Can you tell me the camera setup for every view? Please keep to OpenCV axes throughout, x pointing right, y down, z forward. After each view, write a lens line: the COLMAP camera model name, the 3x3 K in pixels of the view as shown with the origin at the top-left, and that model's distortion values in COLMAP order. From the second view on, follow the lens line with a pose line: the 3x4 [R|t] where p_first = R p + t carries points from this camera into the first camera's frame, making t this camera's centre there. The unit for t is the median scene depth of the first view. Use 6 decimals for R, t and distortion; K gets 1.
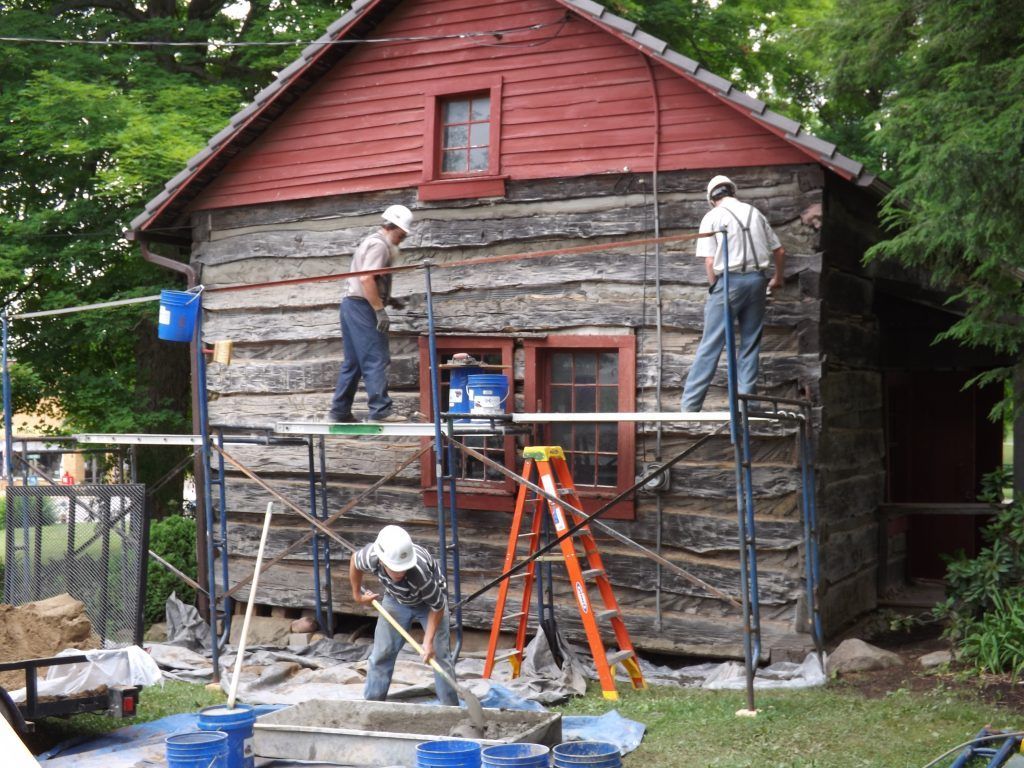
lens RADIAL K [[1471.7, 0, 546.7], [0, 1471.7, 381.3], [0, 0, 1]] dist [-0.194182, 0.457240]
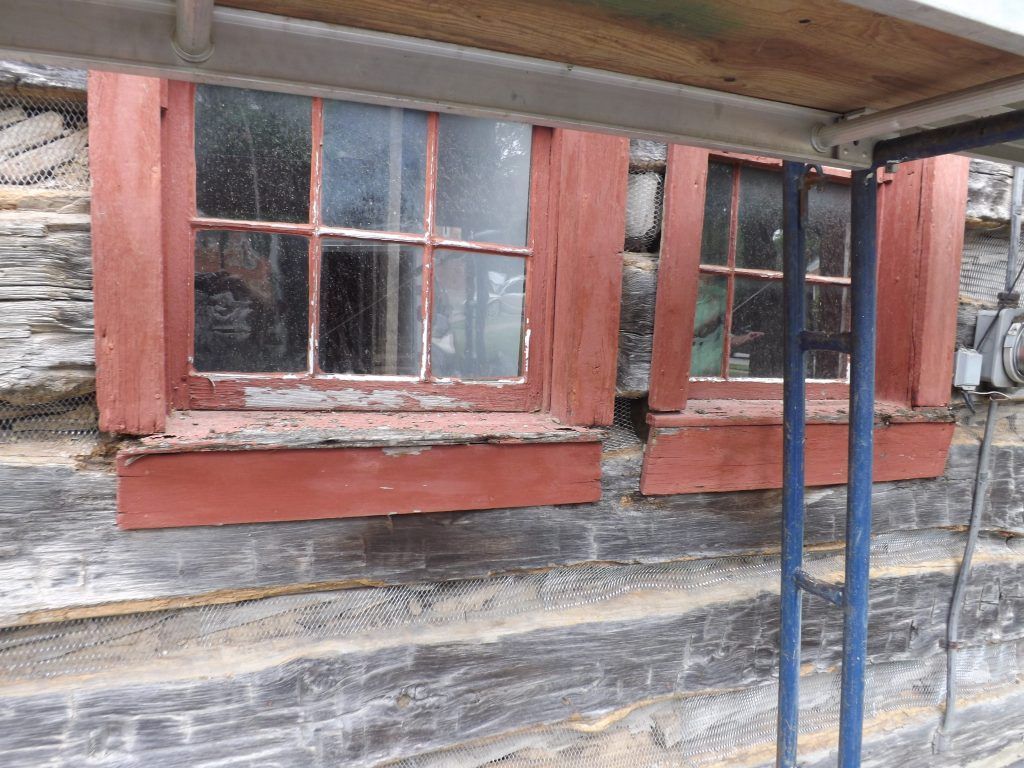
lens RADIAL K [[745.9, 0, 512.0], [0, 745.9, 384.0], [0, 0, 1]] dist [-0.075910, 0.026570]
pose [[0.617716, -0.054857, 0.784486, -0.127797], [-0.033825, 0.994787, 0.096196, 0.057359], [-0.785674, -0.085957, 0.612641, 0.931507]]
